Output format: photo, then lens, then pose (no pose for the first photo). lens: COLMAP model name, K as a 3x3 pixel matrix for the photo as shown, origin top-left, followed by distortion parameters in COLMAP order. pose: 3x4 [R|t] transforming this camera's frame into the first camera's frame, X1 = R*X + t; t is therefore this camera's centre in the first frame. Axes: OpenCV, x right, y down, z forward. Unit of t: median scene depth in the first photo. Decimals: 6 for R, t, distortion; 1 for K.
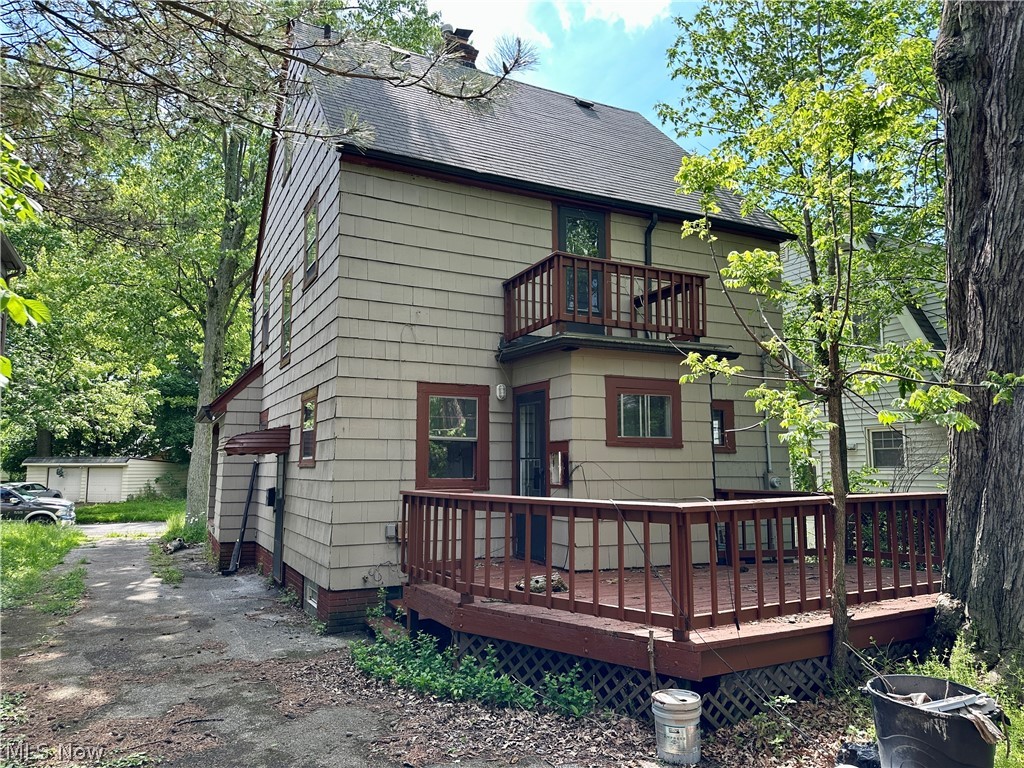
lens RADIAL K [[721.3, 0, 515.8], [0, 721.3, 386.4], [0, 0, 1]] dist [0.001178, -0.001653]
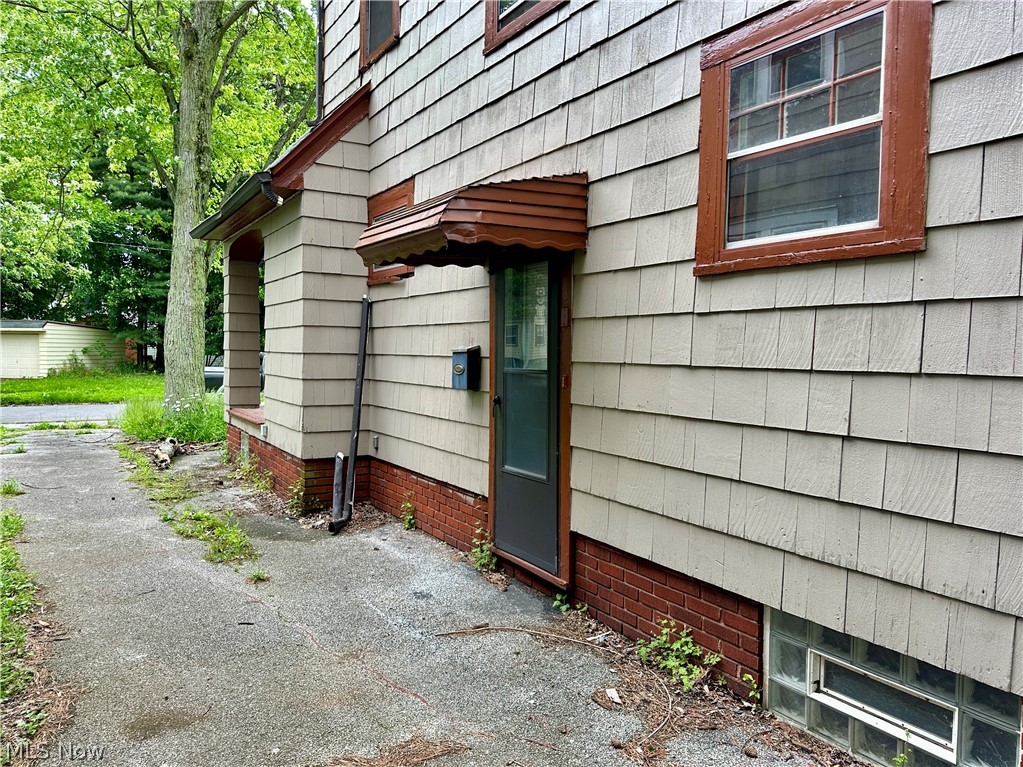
lens RADIAL K [[720.6, 0, 507.9], [0, 720.6, 382.0], [0, 0, 1]] dist [0.001178, -0.001653]
pose [[0.995770, 0.006559, 0.091645, -0.208234], [-0.021106, 0.987105, 0.158674, 0.055039], [-0.089423, -0.159937, 0.983069, 0.338127]]
